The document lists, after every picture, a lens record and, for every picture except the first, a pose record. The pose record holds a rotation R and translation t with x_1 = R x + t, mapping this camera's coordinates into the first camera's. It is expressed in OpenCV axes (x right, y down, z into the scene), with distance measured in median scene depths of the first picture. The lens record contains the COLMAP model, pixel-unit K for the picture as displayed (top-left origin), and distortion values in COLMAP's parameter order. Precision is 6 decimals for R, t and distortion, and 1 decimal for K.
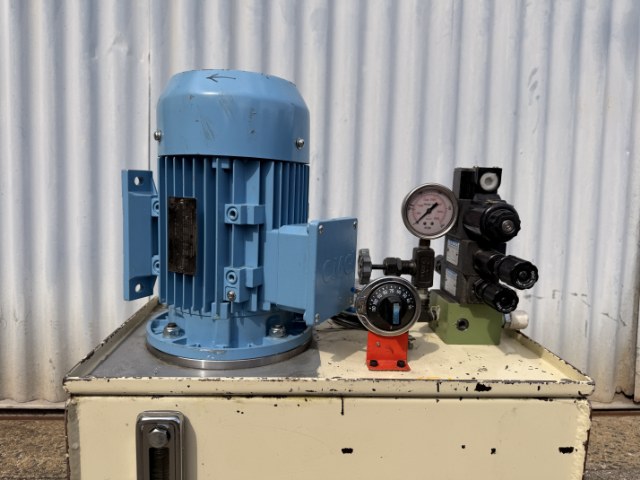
lens RADIAL K [[461.2, 0, 314.7], [0, 461.2, 237.7], [0, 0, 1]] dist [0.023004, -0.041091]
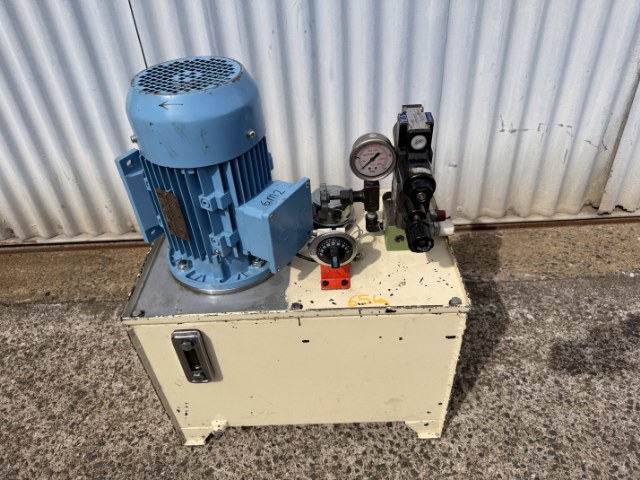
lens RADIAL K [[461.2, 0, 317.2], [0, 461.2, 239.5], [0, 0, 1]] dist [0.023004, -0.041091]
pose [[0.994516, -0.036271, -0.098092, 0.244711], [0.082763, 0.846356, 0.526149, -0.587673], [0.063937, -0.531382, 0.844716, -0.131406]]
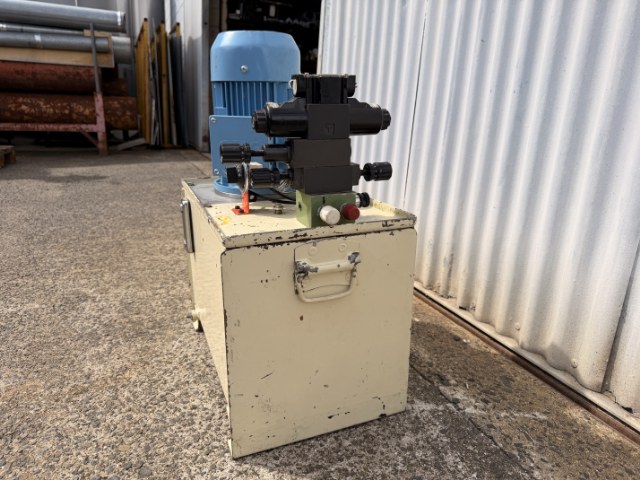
lens RADIAL K [[461.2, 0, 324.0], [0, 461.2, 242.2], [0, 0, 1]] dist [0.023004, -0.041091]
pose [[0.329653, 0.267148, -0.905517, 1.724916], [-0.091308, 0.963656, 0.251059, -0.051220], [0.939676, -0.000081, 0.342065, 0.736299]]
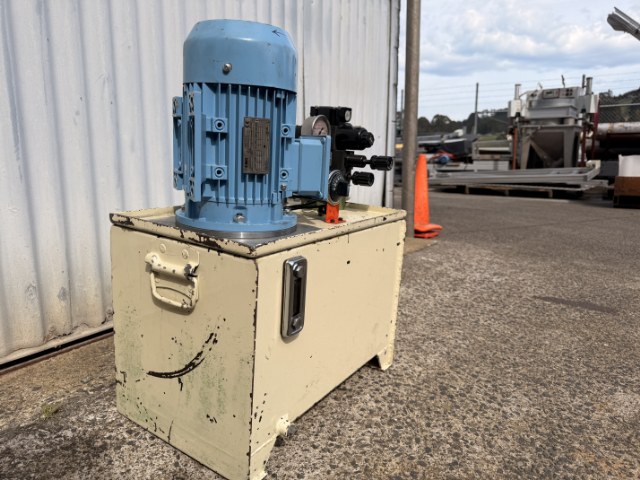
lens RADIAL K [[461.2, 0, 324.3], [0, 461.2, 238.0], [0, 0, 1]] dist [0.023004, -0.041091]
pose [[0.586693, -0.164184, 0.792991, -1.262855], [0.051647, 0.984824, 0.165691, 0.046650], [-0.808161, -0.056254, 0.586269, 0.004380]]
